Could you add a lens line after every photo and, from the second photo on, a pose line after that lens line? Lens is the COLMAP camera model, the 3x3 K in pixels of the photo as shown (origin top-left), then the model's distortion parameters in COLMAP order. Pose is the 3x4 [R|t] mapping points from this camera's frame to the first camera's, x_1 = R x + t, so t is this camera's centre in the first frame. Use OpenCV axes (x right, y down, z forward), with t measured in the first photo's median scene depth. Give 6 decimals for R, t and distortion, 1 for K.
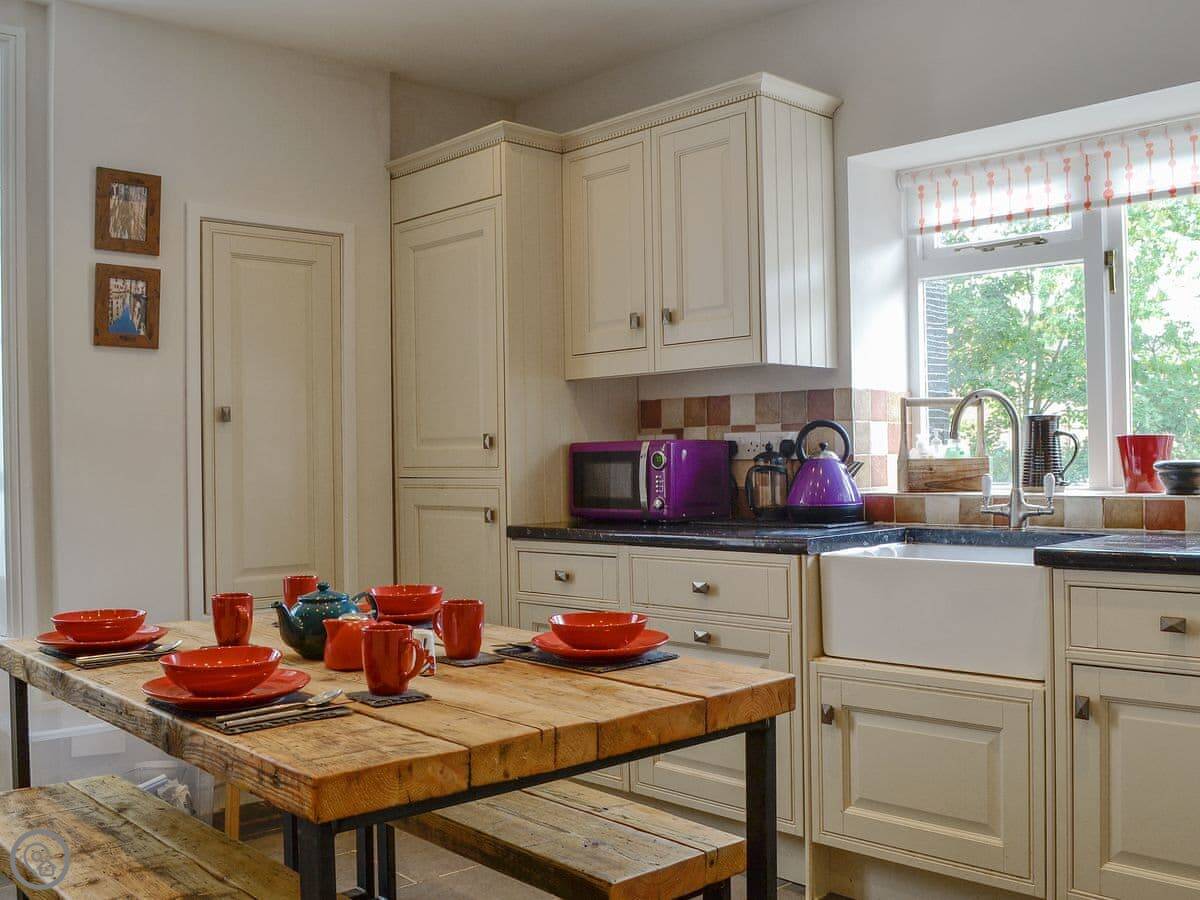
lens RADIAL K [[1160.0, 0, 603.7], [0, 1160.0, 453.9], [0, 0, 1]] dist [-0.061758, 0.000000]
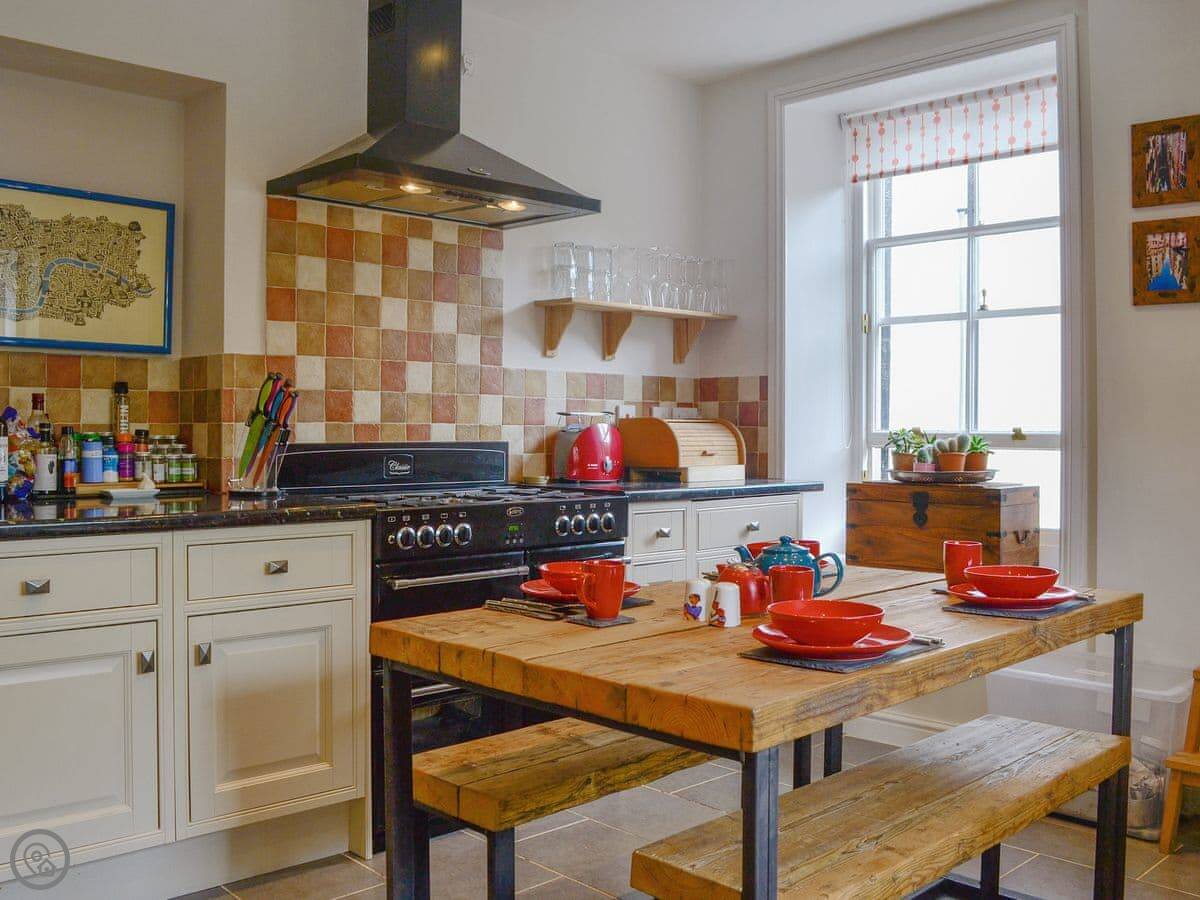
lens RADIAL K [[1160.0, 0, 603.6], [0, 1160.0, 445.2], [0, 0, 1]] dist [-0.061758, 0.000000]
pose [[0.052256, 0.023826, -0.998349, 0.518480], [-0.000501, 0.999716, 0.023833, 0.001809], [0.998634, -0.000745, 0.052254, 0.491002]]
